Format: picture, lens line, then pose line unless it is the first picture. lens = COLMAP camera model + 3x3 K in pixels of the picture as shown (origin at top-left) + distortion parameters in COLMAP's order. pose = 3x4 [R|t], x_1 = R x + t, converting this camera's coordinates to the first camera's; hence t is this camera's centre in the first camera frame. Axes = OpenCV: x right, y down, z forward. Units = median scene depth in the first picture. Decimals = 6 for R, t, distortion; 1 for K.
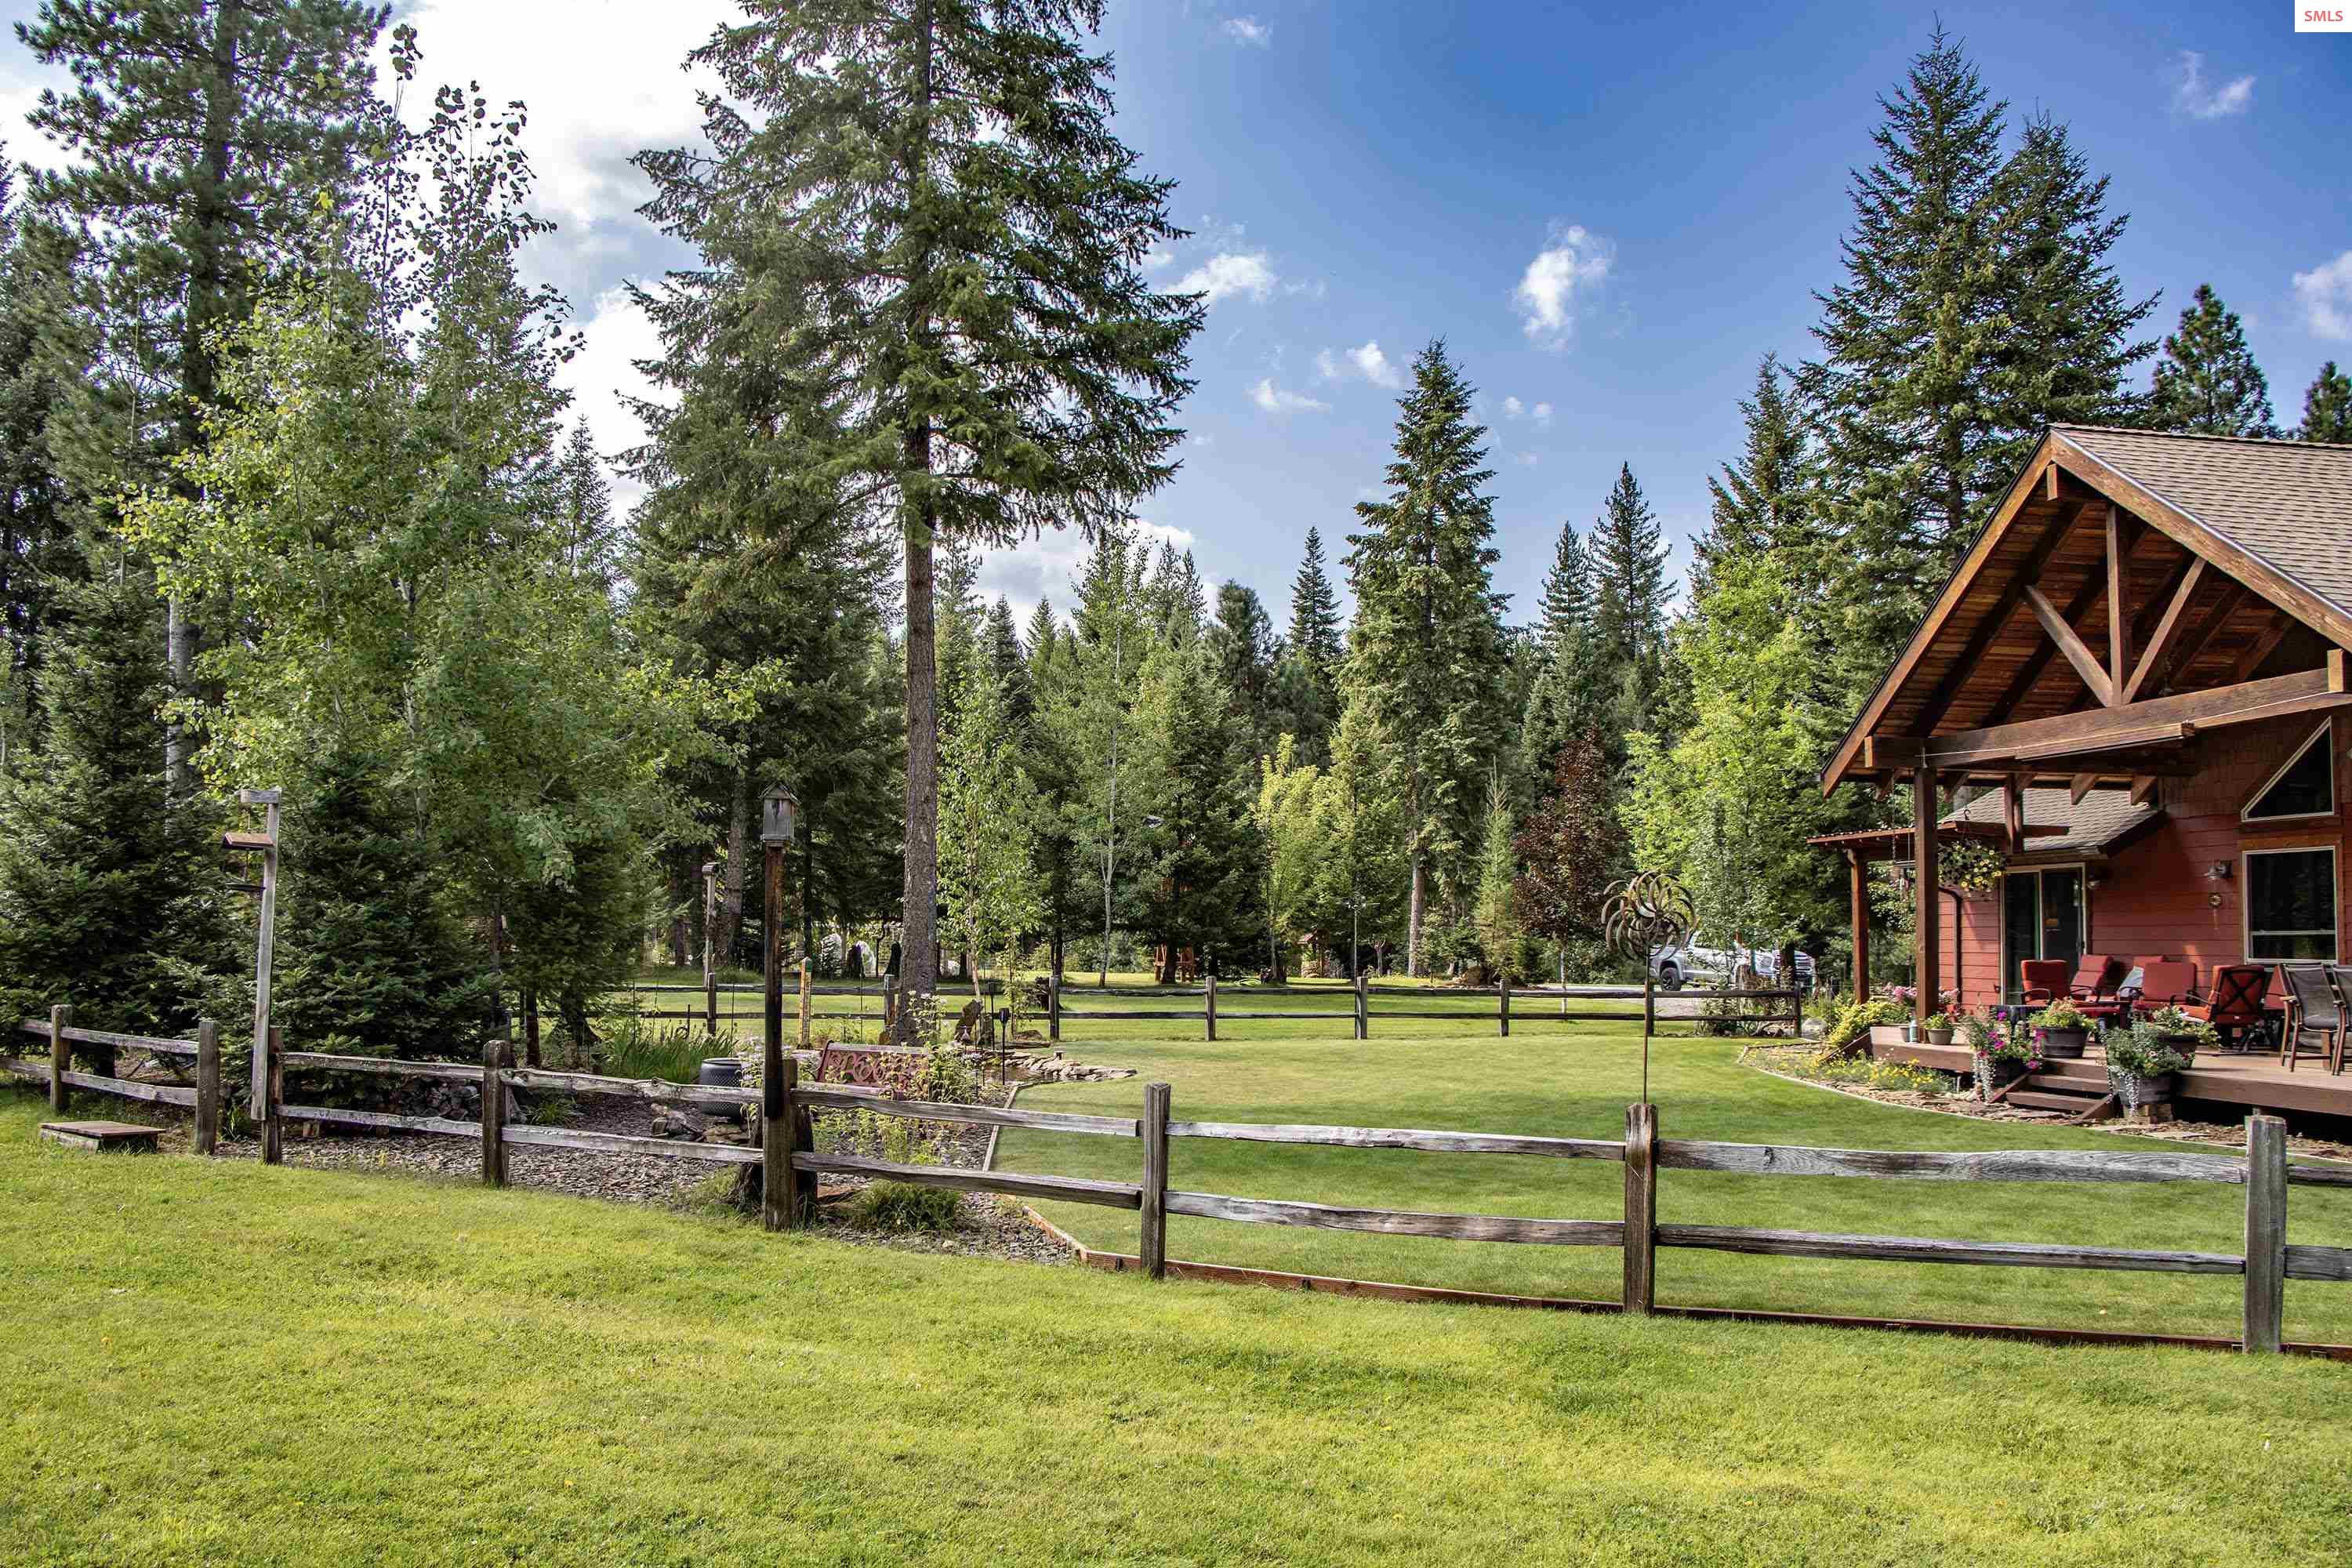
lens RADIAL K [[1935.8, 0, 1176.0], [0, 1935.8, 784.0], [0, 0, 1]] dist [-0.103254, 0.002274]
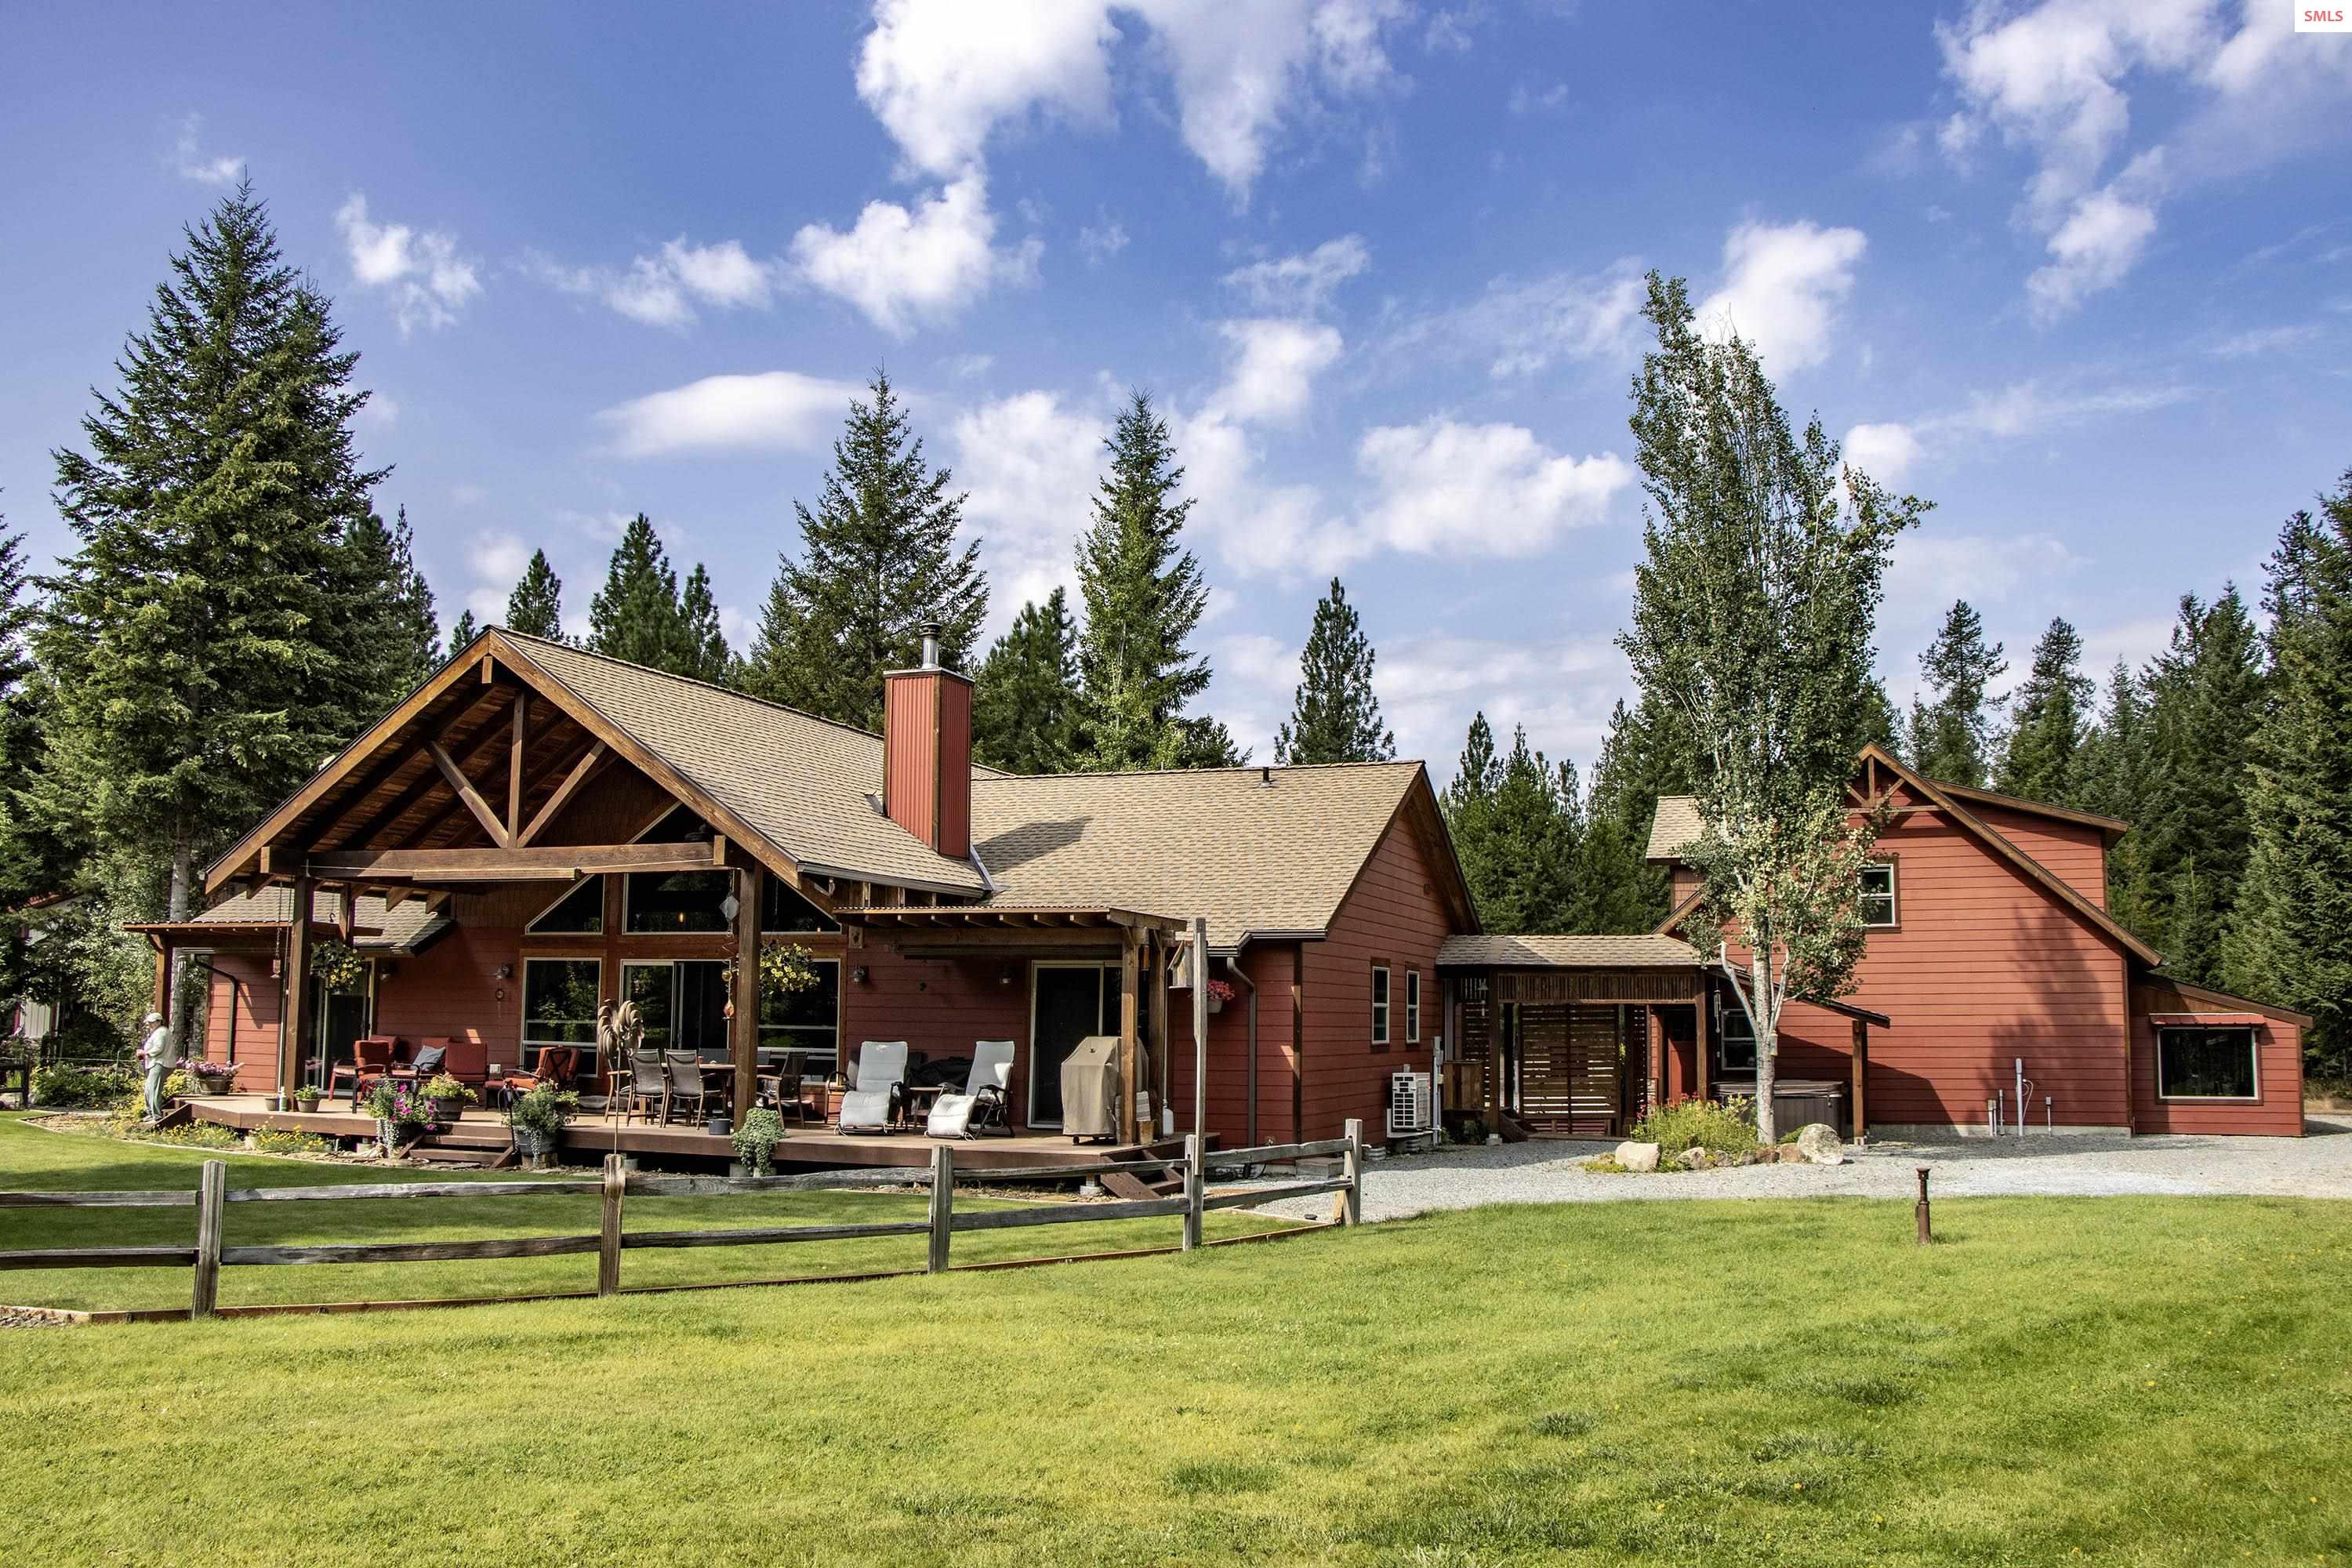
lens RADIAL K [[1935.8, 0, 1176.0], [0, 1935.8, 784.0], [0, 0, 1]] dist [-0.103254, 0.002274]
pose [[0.505196, 0.103633, 0.856760, -0.386406], [-0.075170, 0.994275, -0.075942, -0.018993], [-0.859725, -0.026037, 0.510094, -0.062077]]
